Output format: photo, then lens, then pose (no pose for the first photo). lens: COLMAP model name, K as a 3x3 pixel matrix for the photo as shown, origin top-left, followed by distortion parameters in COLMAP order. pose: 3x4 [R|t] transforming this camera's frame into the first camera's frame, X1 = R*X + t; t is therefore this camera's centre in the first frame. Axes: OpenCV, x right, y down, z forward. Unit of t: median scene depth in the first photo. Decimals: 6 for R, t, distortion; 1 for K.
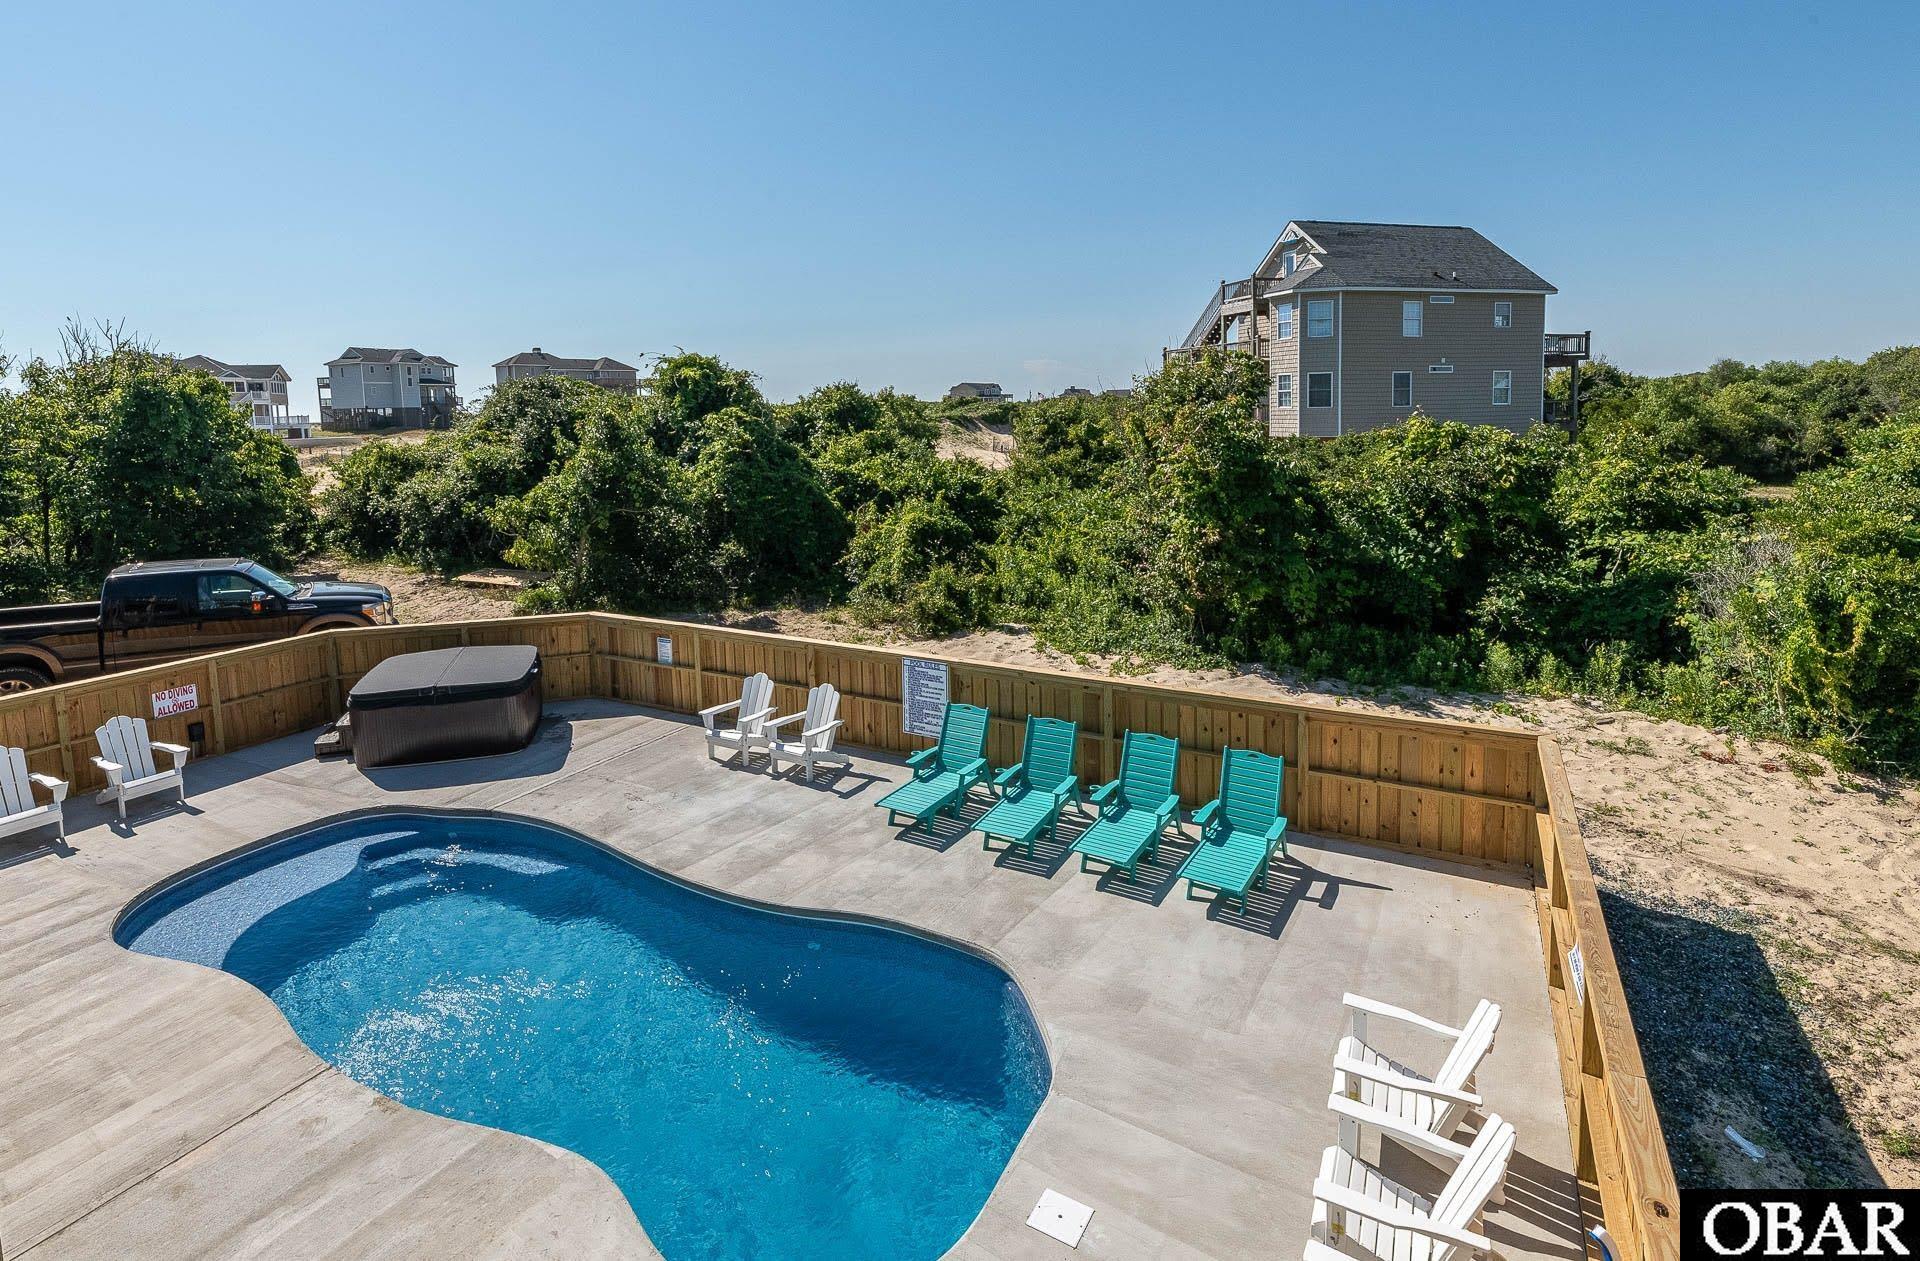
lens RADIAL K [[963.8, 0, 926.1], [0, 963.8, 493.9], [0, 0, 1]] dist [0.003478, -0.002570]
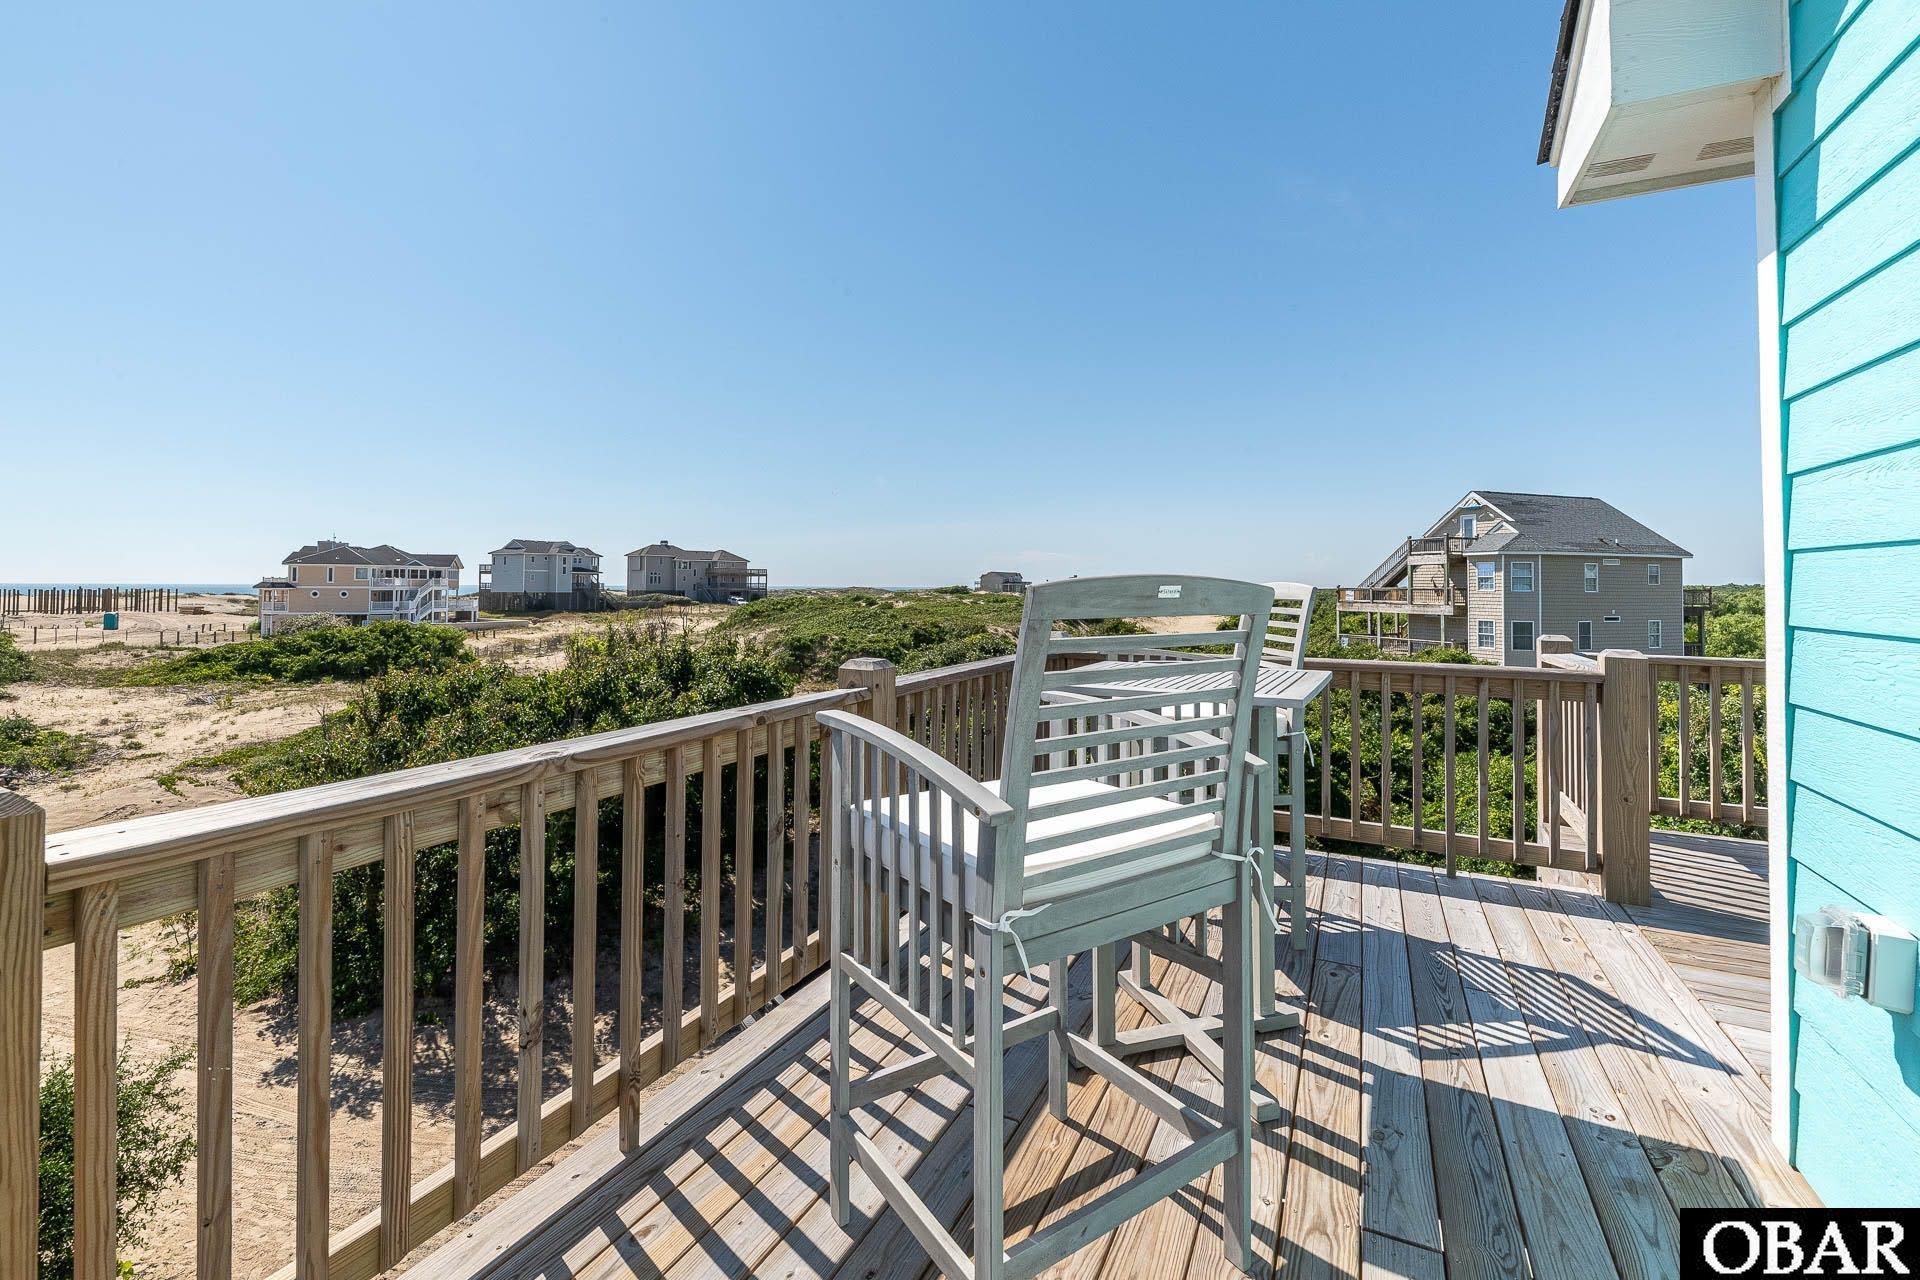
lens RADIAL K [[814.2, 0, 960.1], [0, 814.2, 580.7], [0, 0, 1]] dist [0.002106, -0.001615]
pose [[0.997984, 0.030661, 0.055561, -0.610889], [-0.025237, 0.995078, -0.095824, -0.119835], [-0.058225, 0.094228, 0.993846, 0.092514]]
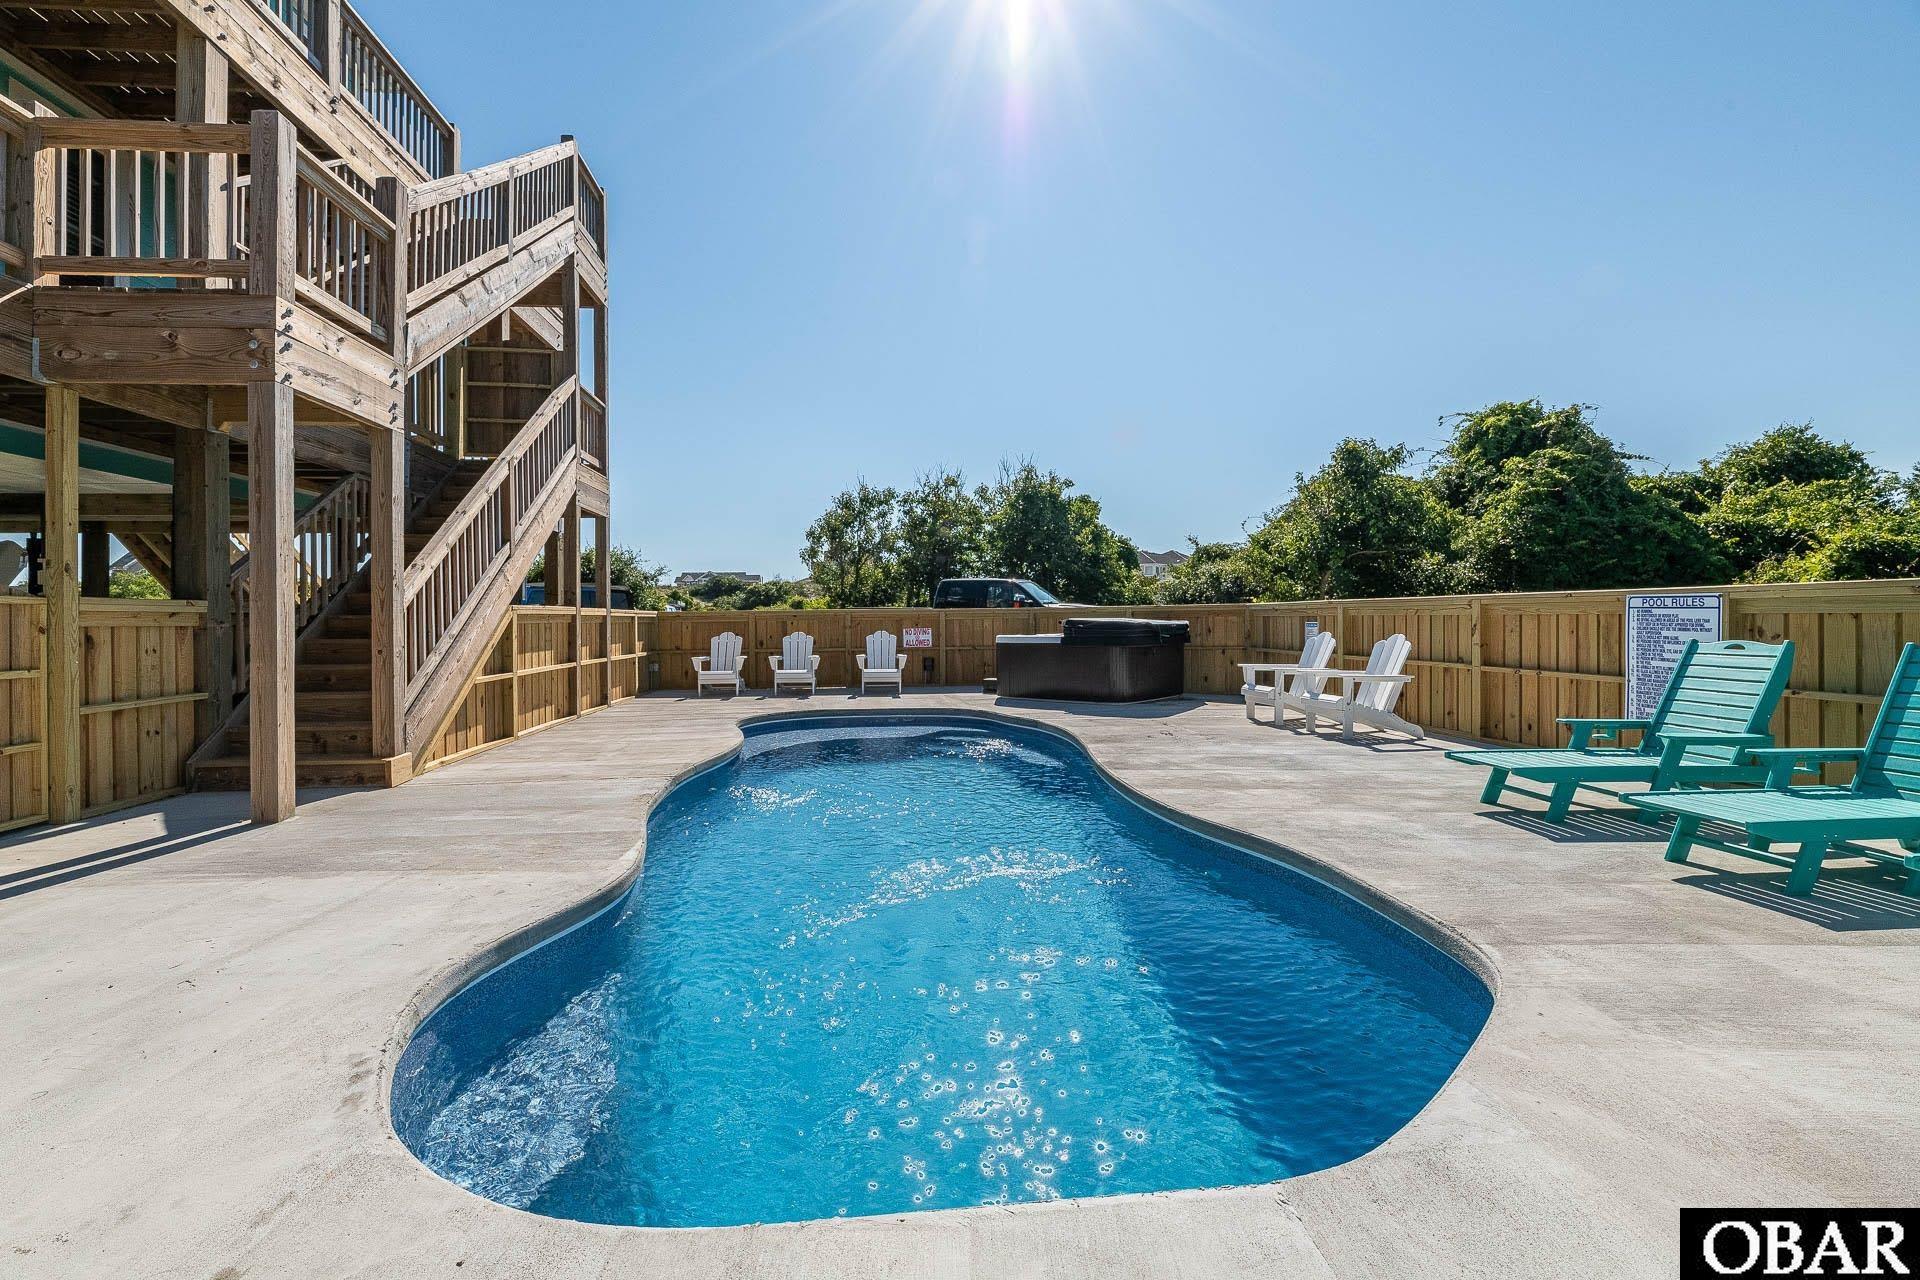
lens RADIAL K [[814.2, 0, 912.7], [0, 814.2, 612.0], [0, 0, 1]] dist [0.002106, -0.001615]
pose [[0.554029, 0.002083, -0.832495, 0.078487], [-0.075692, 0.995981, -0.047882, 0.128184], [0.829049, 0.089541, 0.551960, 0.207798]]
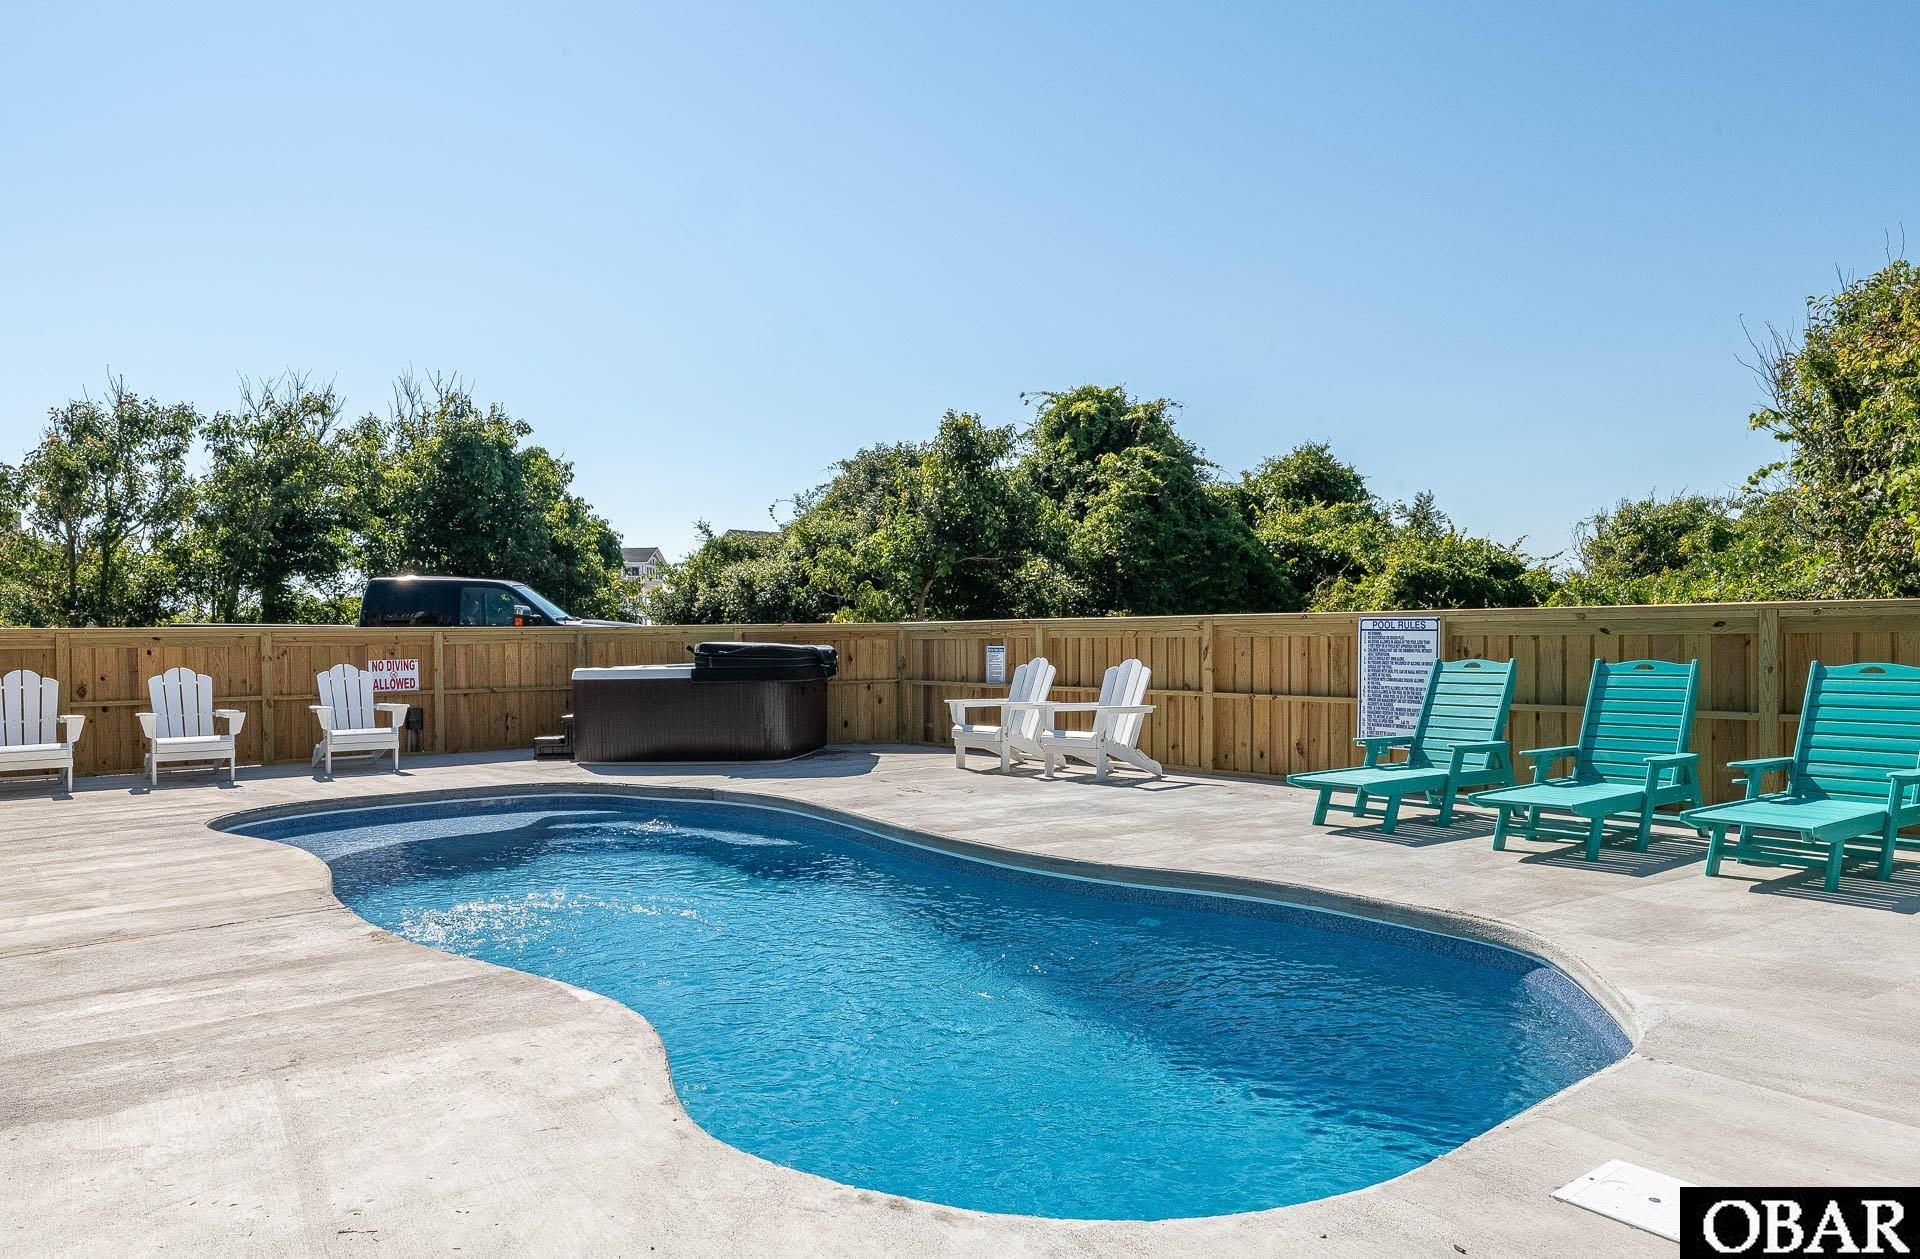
lens RADIAL K [[1280.0, 0, 964.9], [0, 1280.0, 660.9], [0, 0, 1]] dist [0.001365, 0.006847]
pose [[0.934703, 0.011480, -0.355243, 0.015739], [-0.035968, 0.997403, -0.062406, 0.137991], [0.353604, 0.071108, 0.932688, 0.103958]]
